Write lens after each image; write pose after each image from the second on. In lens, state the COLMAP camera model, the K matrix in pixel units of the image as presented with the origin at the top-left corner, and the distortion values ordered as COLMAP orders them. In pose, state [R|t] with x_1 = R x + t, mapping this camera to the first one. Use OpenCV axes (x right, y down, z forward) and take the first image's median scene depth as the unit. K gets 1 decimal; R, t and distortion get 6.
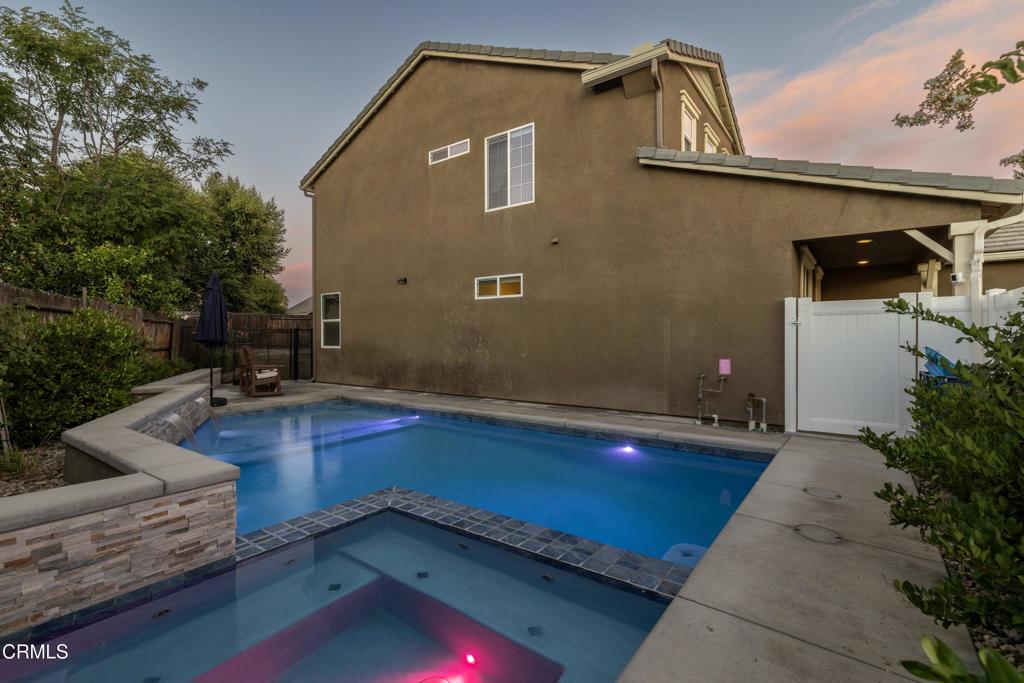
lens RADIAL K [[472.4, 0, 509.6], [0, 472.4, 342.6], [0, 0, 1]] dist [0.000695, -0.000403]
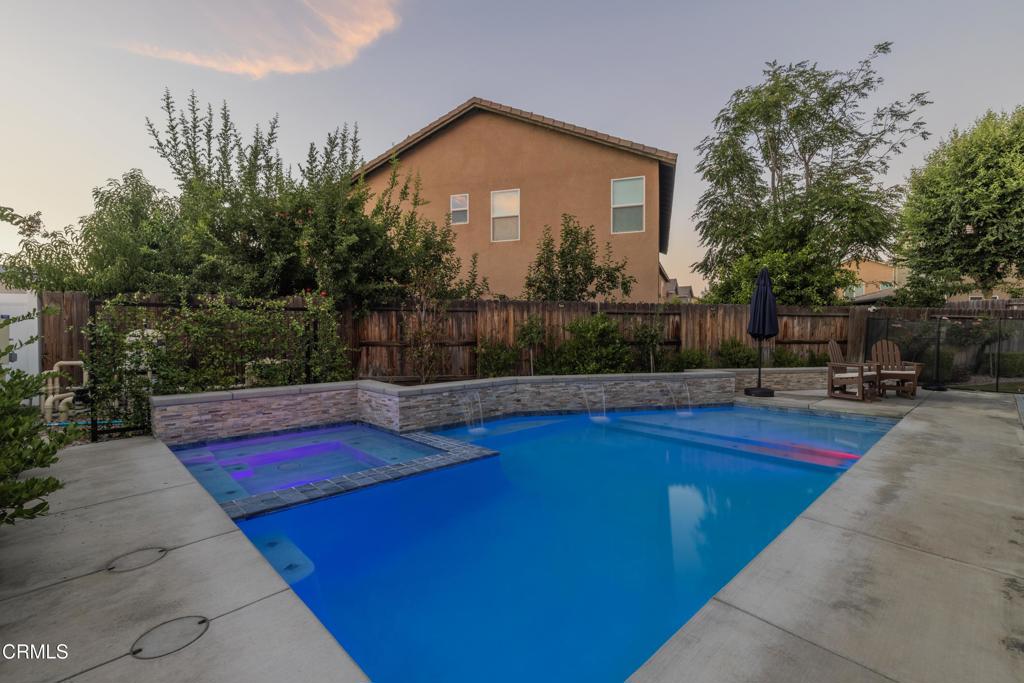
lens RADIAL K [[472.4, 0, 507.4], [0, 472.4, 334.5], [0, 0, 1]] dist [0.000695, -0.000403]
pose [[-0.182650, 0.009818, -0.983129, 1.280531], [-0.012429, 0.999847, 0.012294, -0.014593], [0.983099, 0.014465, -0.182500, 1.694861]]
